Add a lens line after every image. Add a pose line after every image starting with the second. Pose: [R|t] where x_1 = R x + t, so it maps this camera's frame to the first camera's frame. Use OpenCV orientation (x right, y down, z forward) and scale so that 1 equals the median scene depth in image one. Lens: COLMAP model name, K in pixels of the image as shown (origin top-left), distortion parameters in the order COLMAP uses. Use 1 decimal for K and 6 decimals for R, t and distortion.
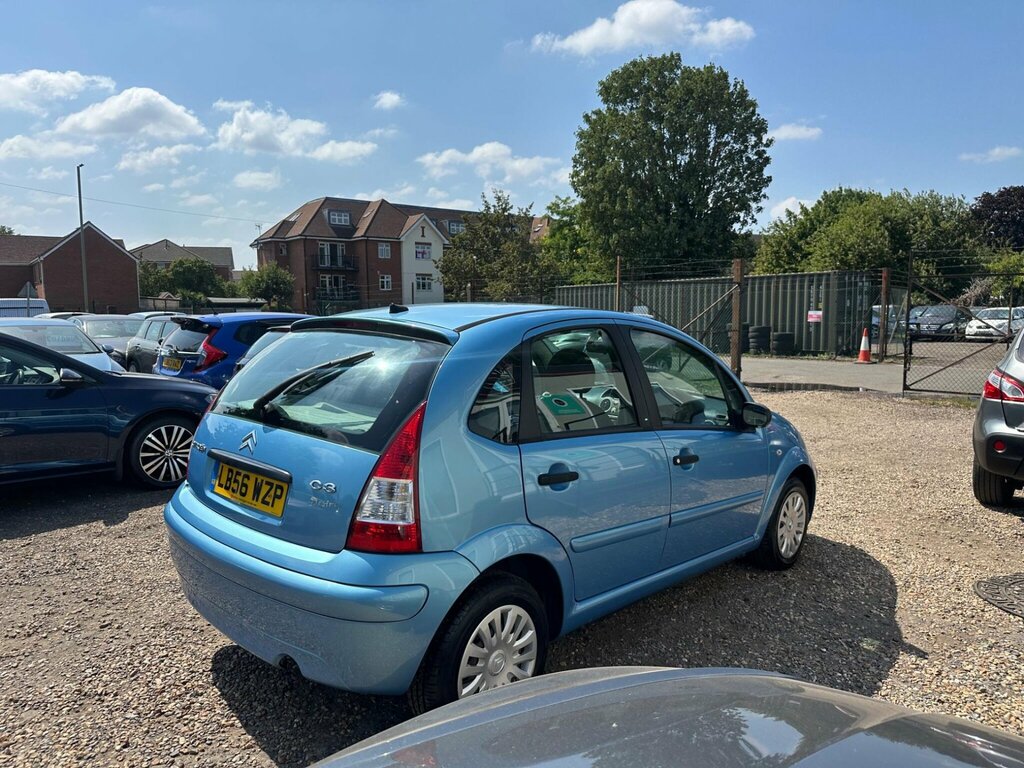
lens RADIAL K [[726.2, 0, 524.3], [0, 726.2, 384.8], [0, 0, 1]] dist [0.032281, -0.053586]
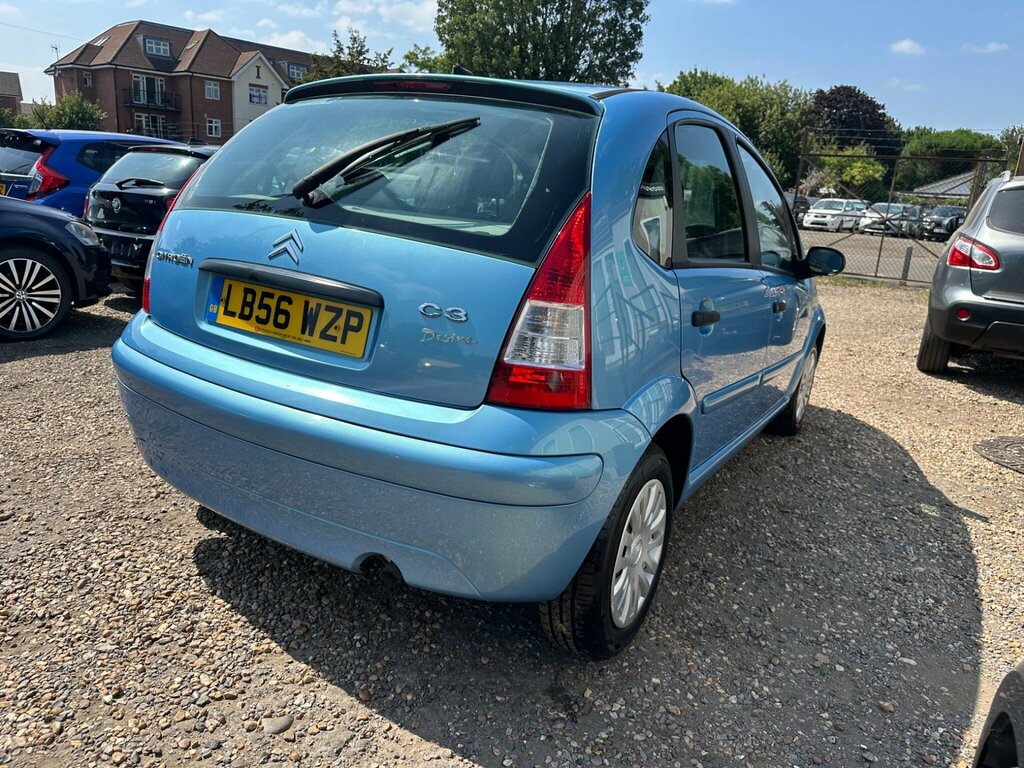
lens RADIAL K [[733.4, 0, 526.4], [0, 733.4, 369.5], [0, 0, 1]] dist [0.007990, -0.037643]
pose [[0.975319, 0.012085, 0.220469, -0.139572], [-0.045046, 0.988392, 0.145095, 0.036737], [-0.216156, -0.151445, 0.964542, 0.133495]]
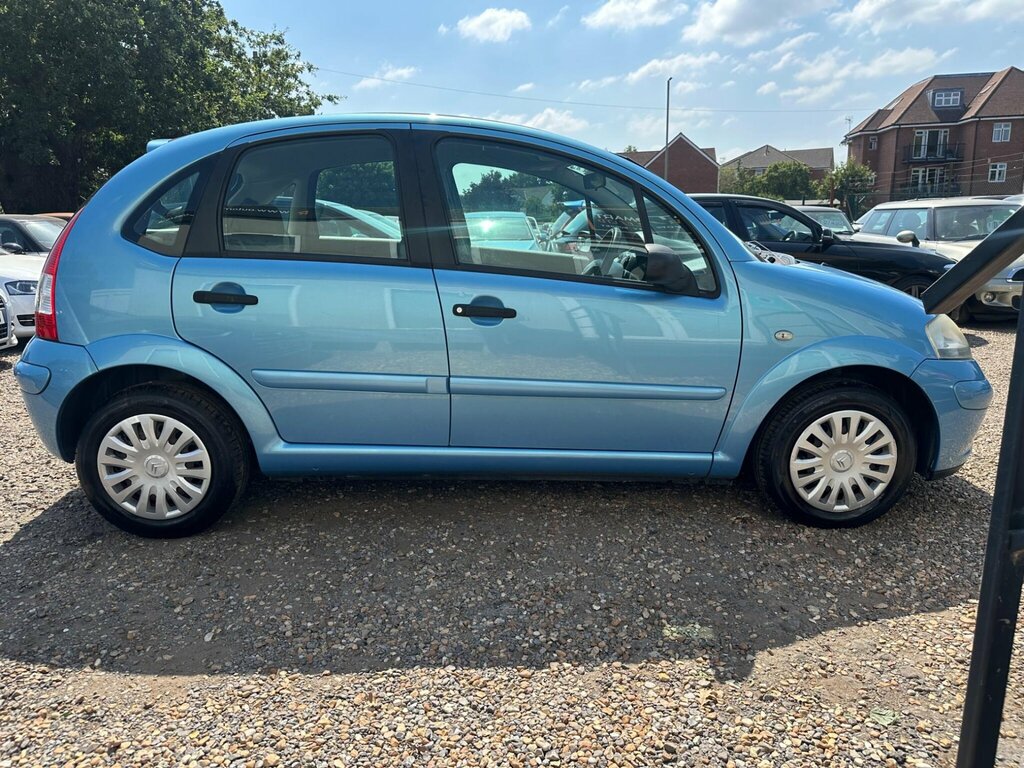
lens RADIAL K [[709.9, 0, 517.5], [0, 709.9, 400.5], [0, 0, 1]] dist [0.033487, -0.042276]
pose [[0.692926, 0.153584, -0.704461, 0.441155], [-0.047439, 0.984644, 0.168006, 0.039430], [0.719446, -0.082997, 0.689571, 0.288687]]
